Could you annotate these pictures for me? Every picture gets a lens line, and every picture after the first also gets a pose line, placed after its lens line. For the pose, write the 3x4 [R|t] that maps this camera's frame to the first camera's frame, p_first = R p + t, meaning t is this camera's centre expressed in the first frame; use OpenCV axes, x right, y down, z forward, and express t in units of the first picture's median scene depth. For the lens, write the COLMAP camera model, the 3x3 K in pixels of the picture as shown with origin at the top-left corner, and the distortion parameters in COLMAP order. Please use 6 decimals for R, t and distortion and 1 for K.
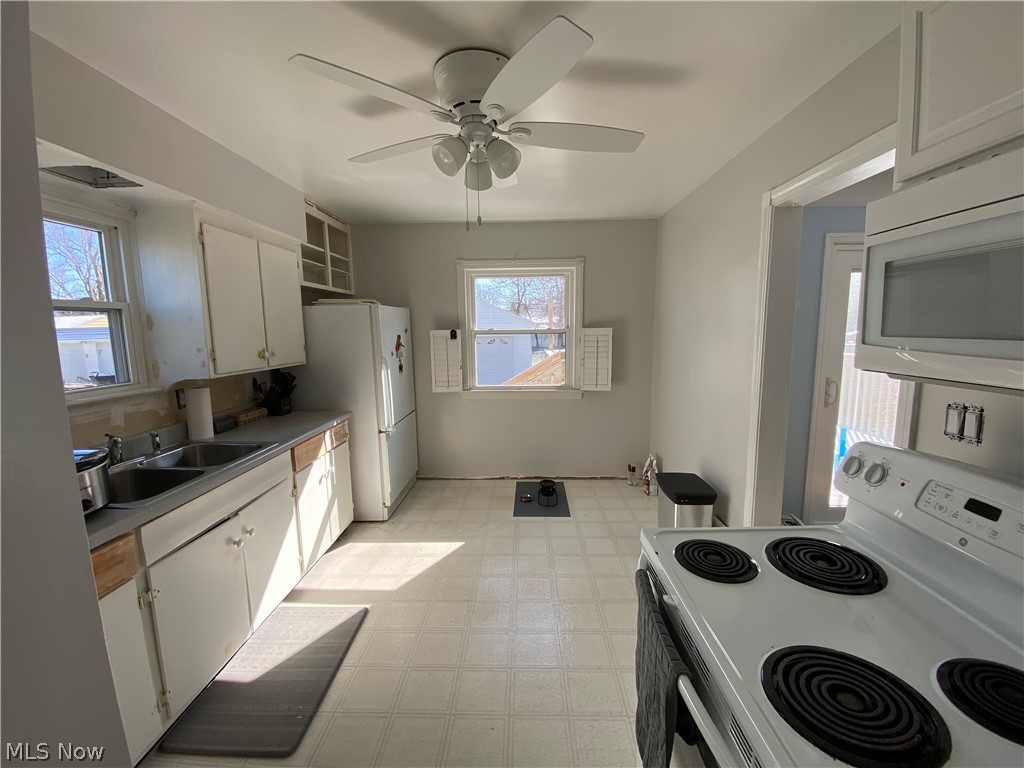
lens RADIAL K [[414.5, 0, 513.1], [0, 414.5, 382.5], [0, 0, 1]] dist [-0.014806, -0.002746]
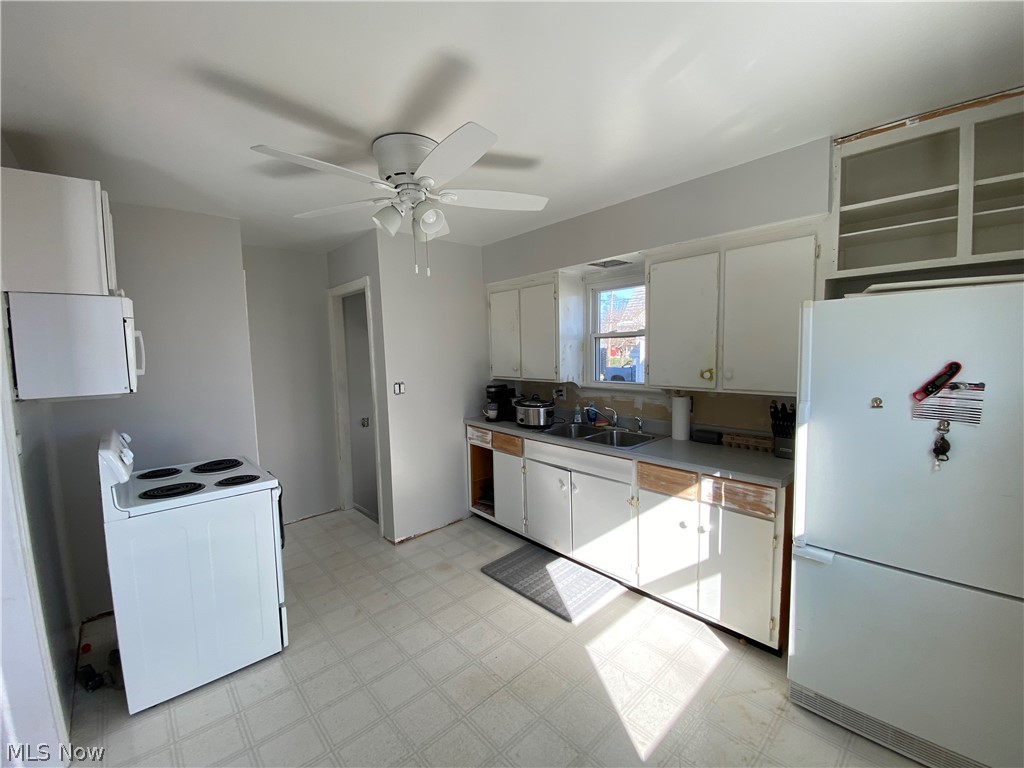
lens RADIAL K [[414.5, 0, 518.8], [0, 414.5, 385.6], [0, 0, 1]] dist [-0.014806, -0.002746]
pose [[-0.711163, 0.082584, -0.698159, 0.334538], [-0.064123, 0.981317, 0.181396, -0.169953], [0.700096, 0.173770, -0.692581, 1.238151]]
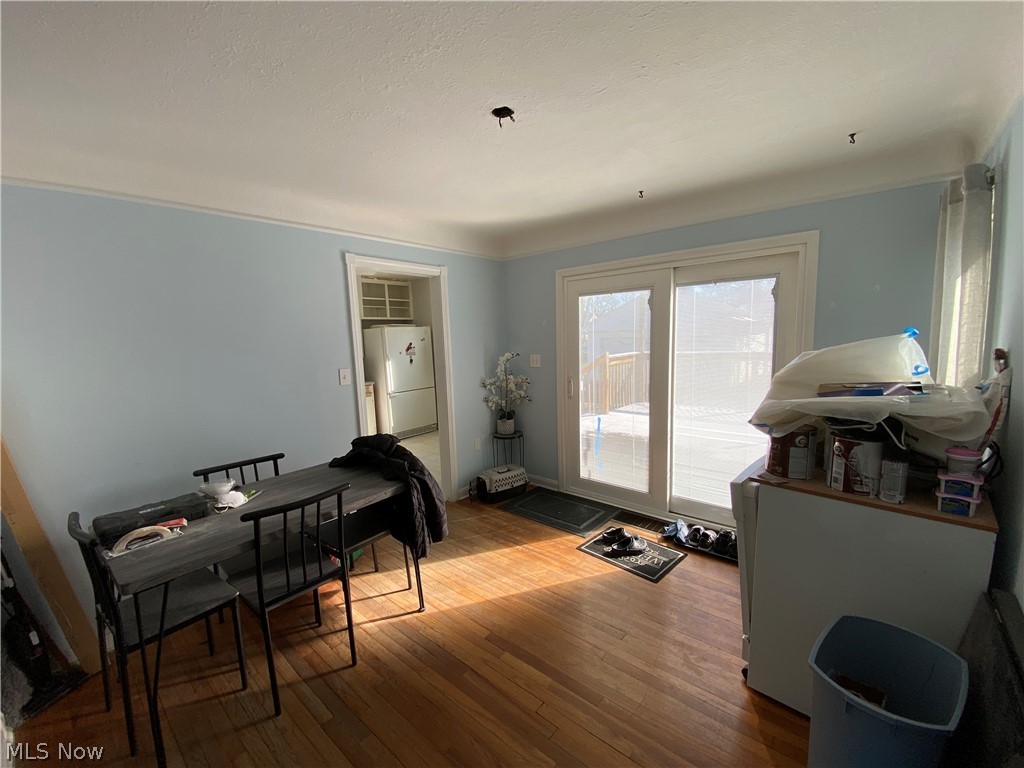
lens RADIAL K [[414.5, 0, 514.6], [0, 414.5, 380.4], [0, 0, 1]] dist [-0.014806, -0.002746]
pose [[0.784855, 0.060542, -0.616715, 1.502585], [-0.061720, 0.997905, 0.019416, -0.018473], [0.616599, 0.022825, 0.786947, -0.163091]]
